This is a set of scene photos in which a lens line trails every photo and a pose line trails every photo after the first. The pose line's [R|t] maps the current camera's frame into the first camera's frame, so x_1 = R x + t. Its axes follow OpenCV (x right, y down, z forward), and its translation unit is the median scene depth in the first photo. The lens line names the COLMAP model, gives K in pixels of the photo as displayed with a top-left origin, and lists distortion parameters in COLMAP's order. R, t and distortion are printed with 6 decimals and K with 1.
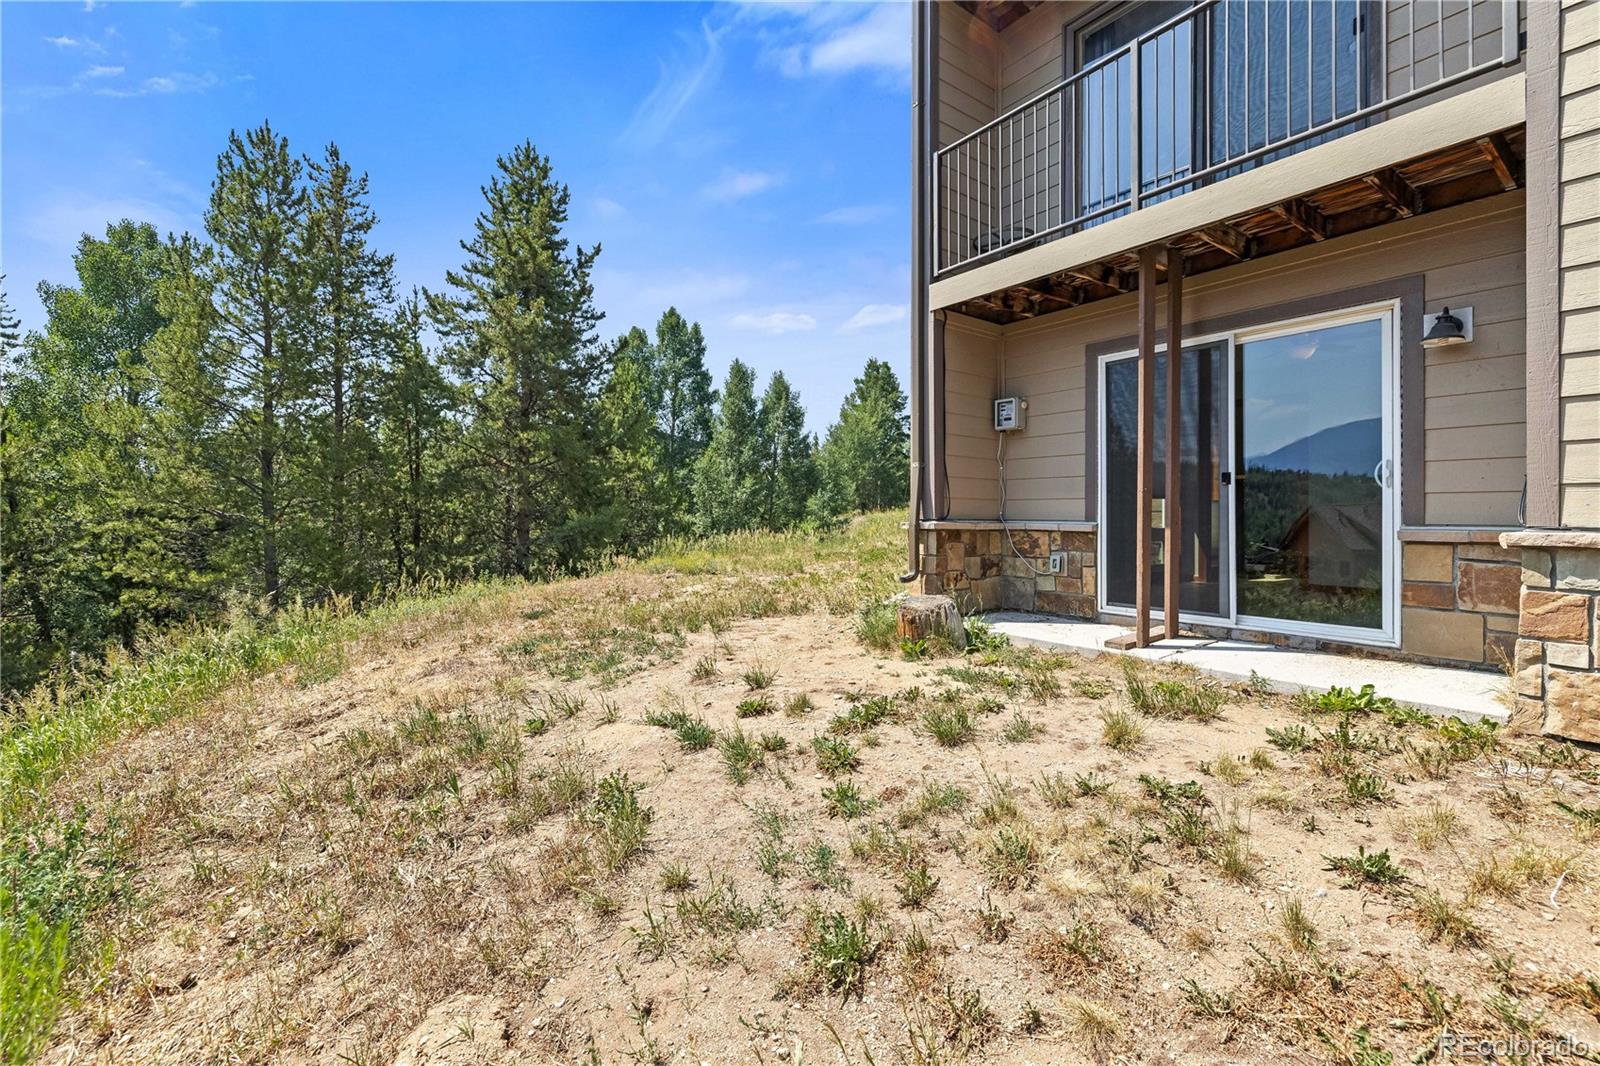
lens RADIAL K [[676.9, 0, 796.4], [0, 676.9, 511.2], [0, 0, 1]] dist [0.002066, -0.001066]
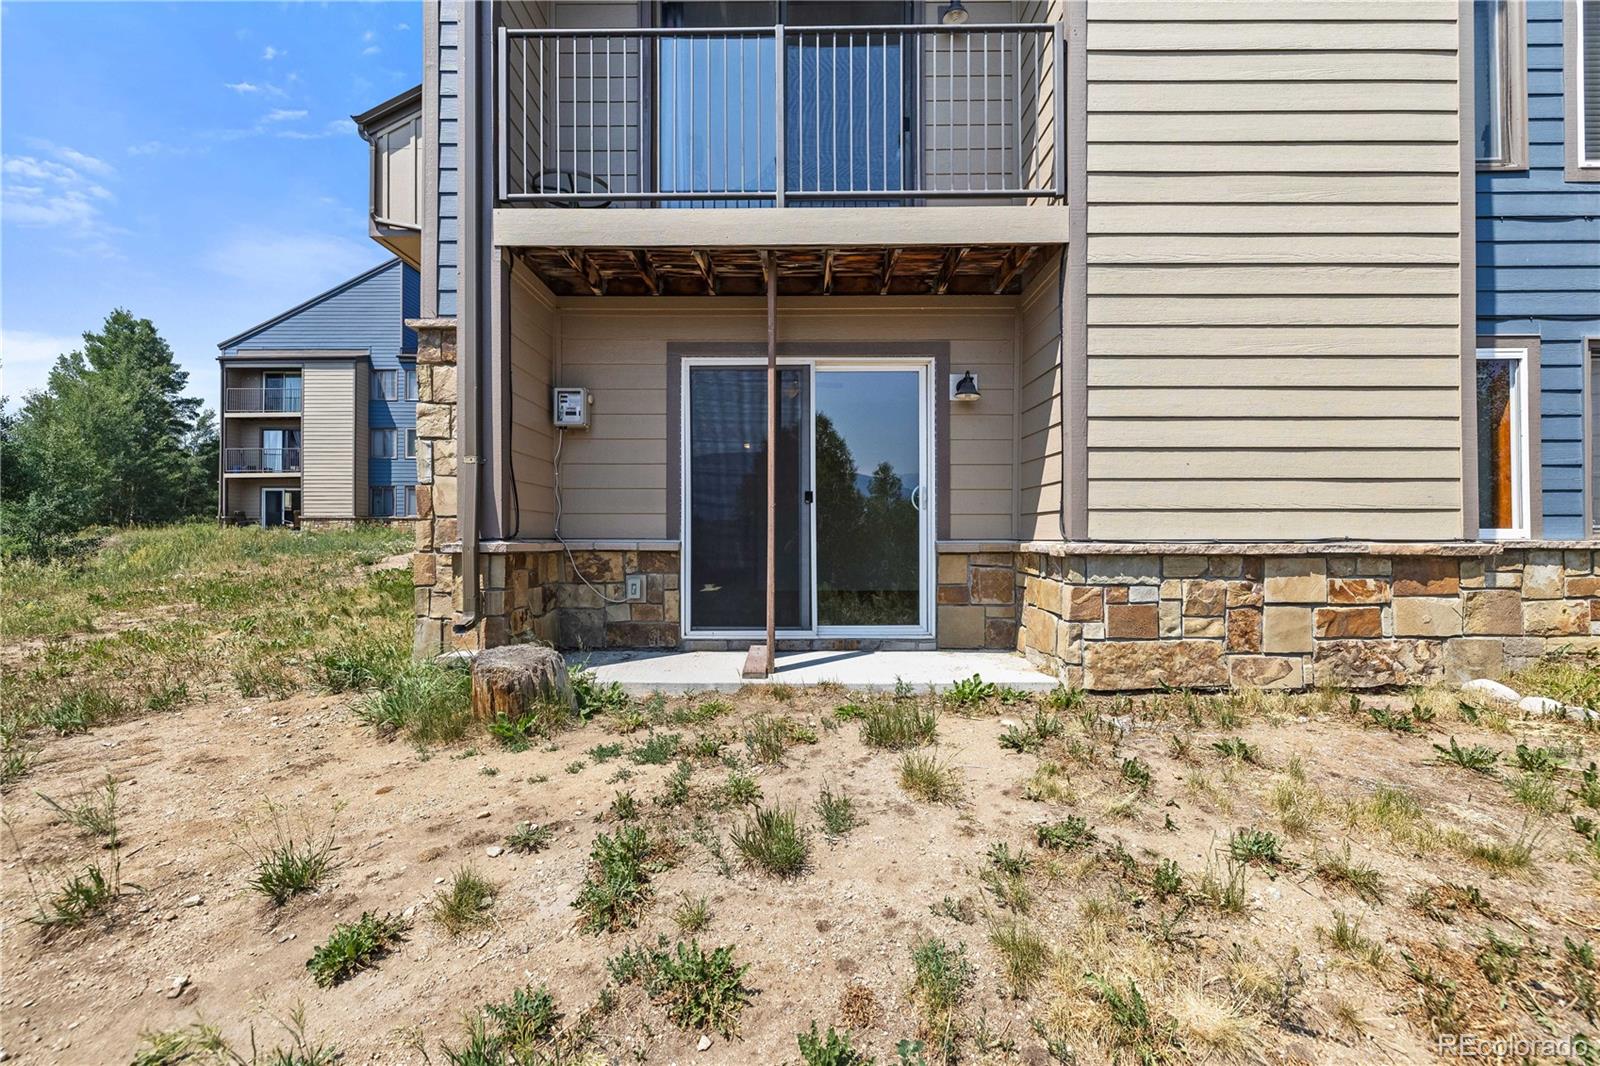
lens RADIAL K [[667.3, 0, 797.1], [0, 667.3, 525.4], [0, 0, 1]] dist [-0.000323, 0.000377]
pose [[0.604631, 0.006504, 0.796479, -0.170956], [-0.002320, 0.999977, -0.006405, 0.002043], [-0.796502, 0.002025, 0.604632, 0.333189]]
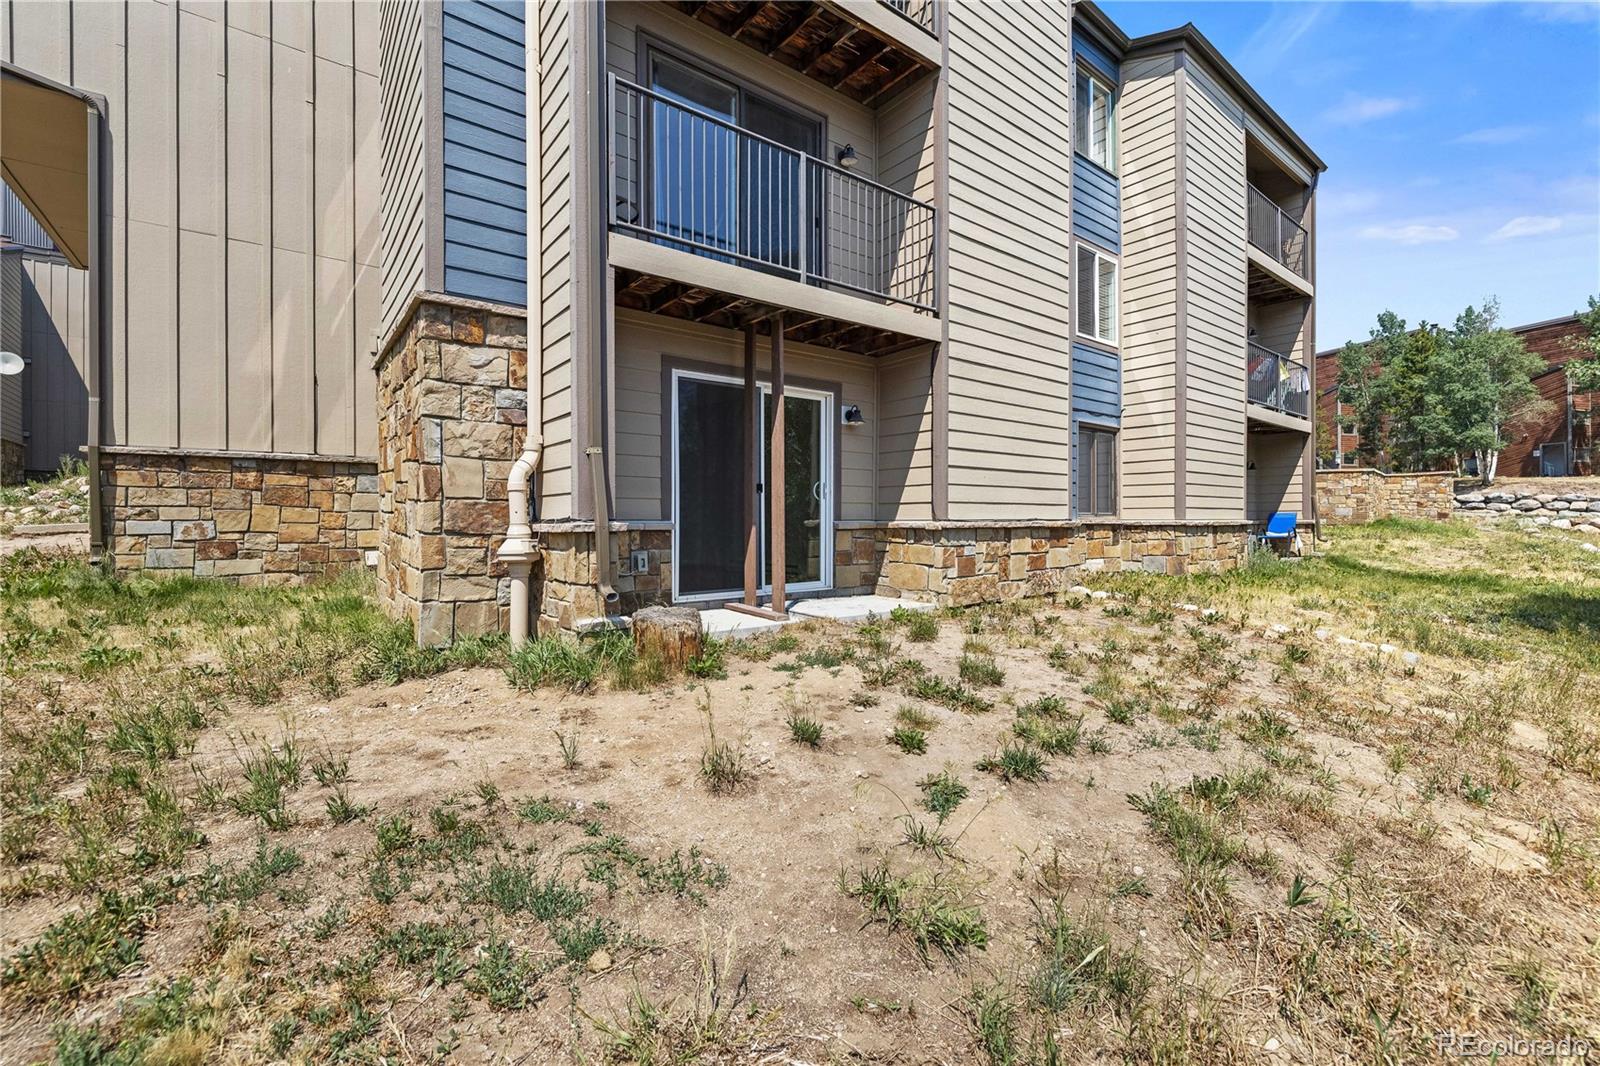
lens RADIAL K [[671.2, 0, 797.8], [0, 671.2, 518.5], [0, 0, 1]] dist [0.000153, -0.000018]
pose [[-0.010497, -0.004152, 0.999936, -0.630345], [-0.005756, 0.999975, 0.004091, 0.006455], [-0.999928, -0.005713, -0.010520, 0.801658]]
